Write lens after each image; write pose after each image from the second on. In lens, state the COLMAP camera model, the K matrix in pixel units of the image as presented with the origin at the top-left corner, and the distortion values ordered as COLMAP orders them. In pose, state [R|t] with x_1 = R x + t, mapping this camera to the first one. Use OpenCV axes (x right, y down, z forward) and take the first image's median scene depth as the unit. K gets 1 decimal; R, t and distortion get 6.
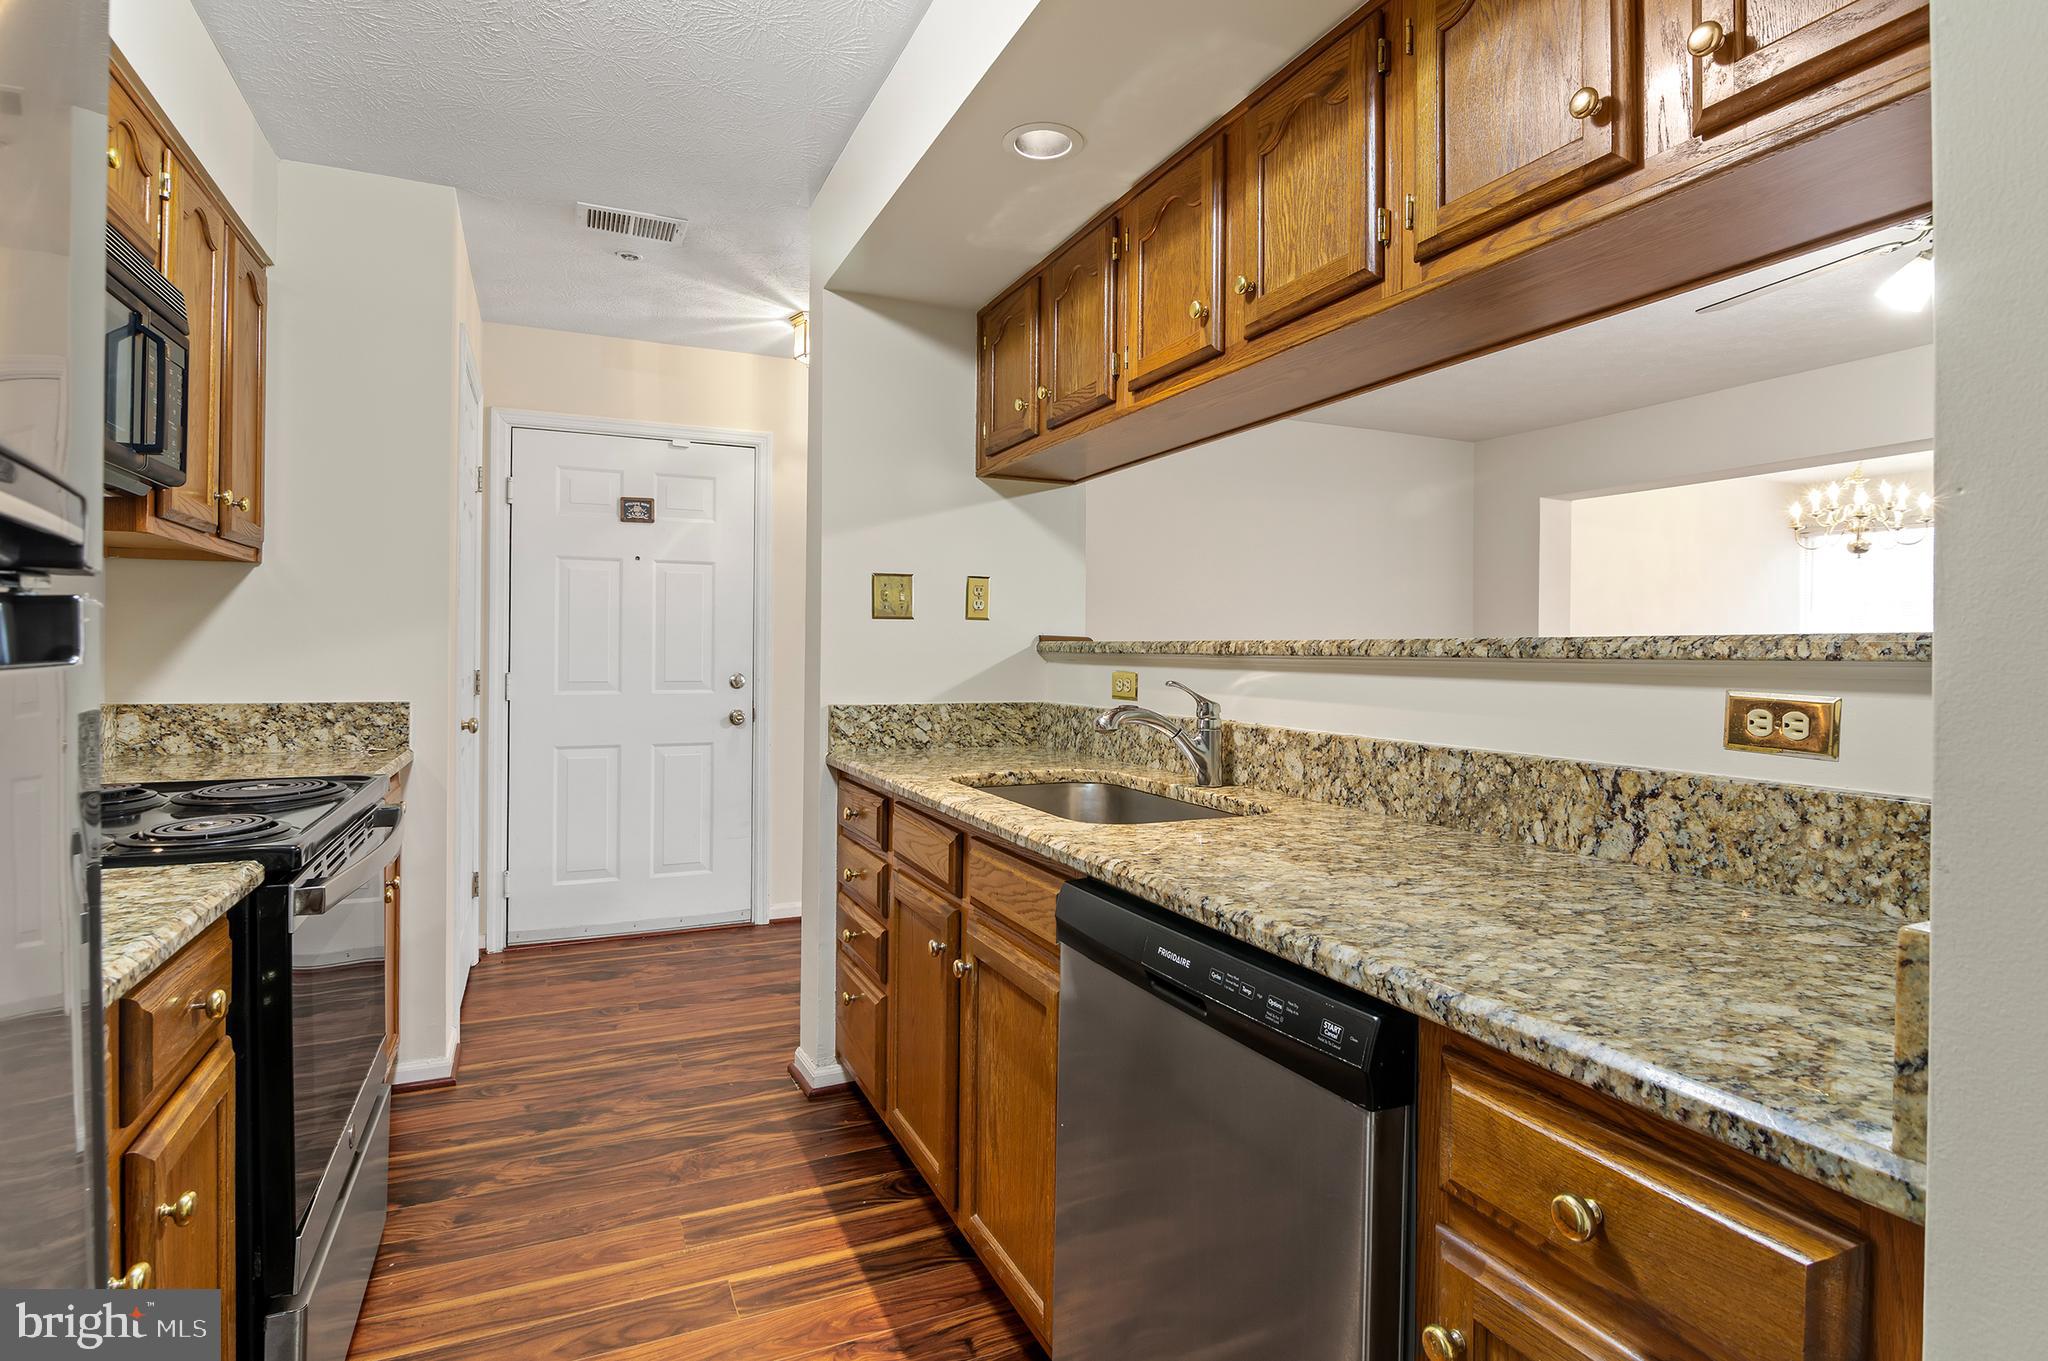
lens RADIAL K [[1045.4, 0, 1058.4], [0, 1045.4, 636.7], [0, 0, 1]] dist [-0.006106, -0.002390]
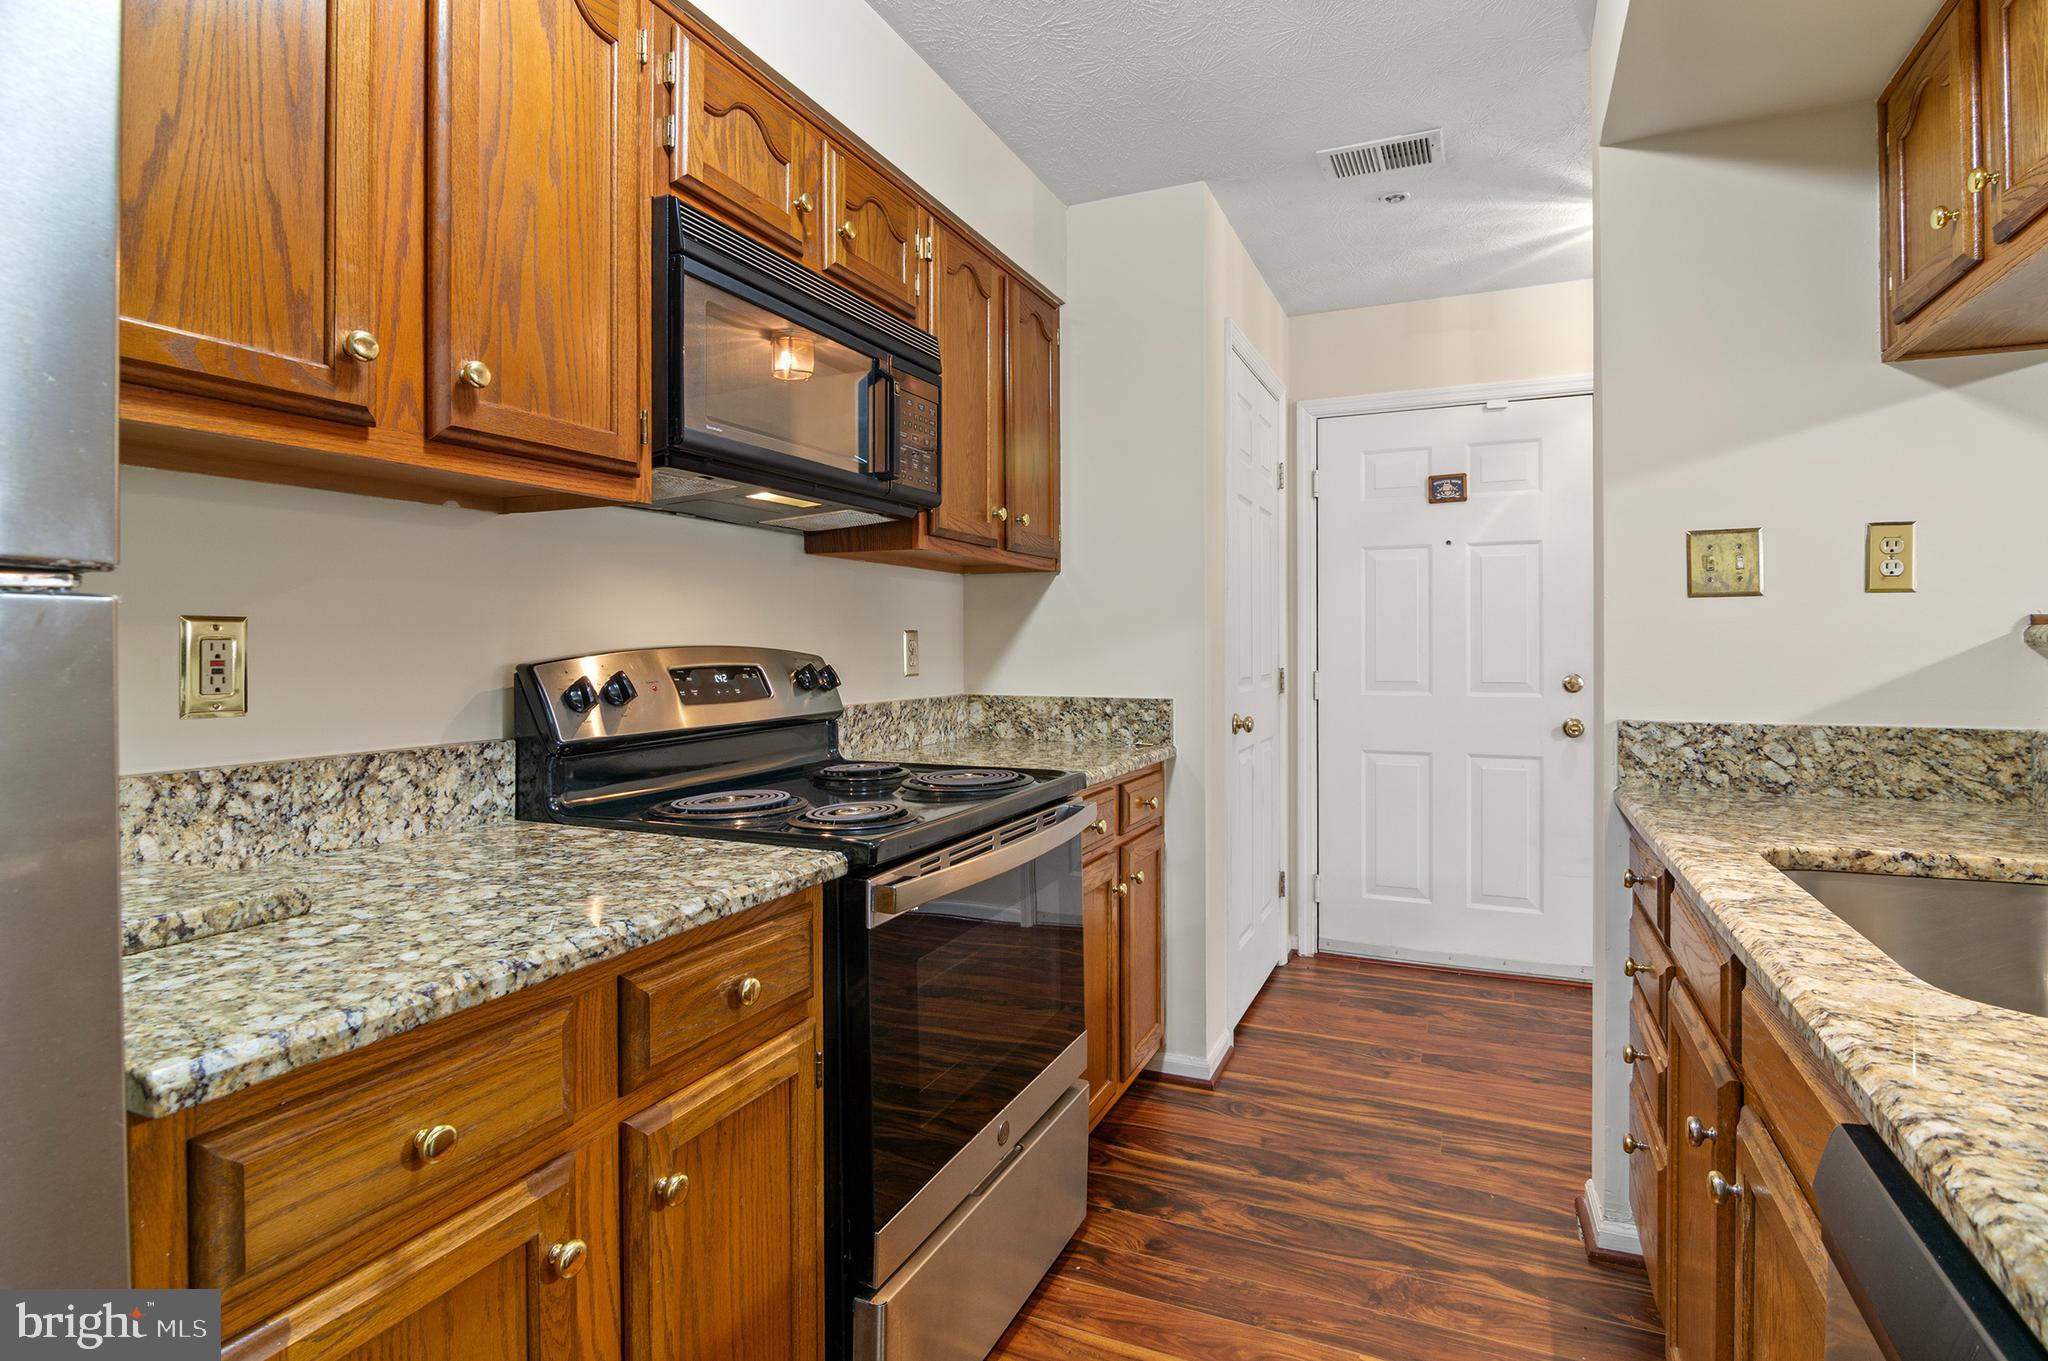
lens RADIAL K [[1045.4, 0, 1058.4], [0, 1045.4, 636.7], [0, 0, 1]] dist [-0.006106, -0.002390]
pose [[0.645651, -0.015575, -0.763474, 0.079120], [0.017404, 0.999832, -0.005679, 0.005160], [0.763435, -0.009621, 0.645814, 0.238703]]
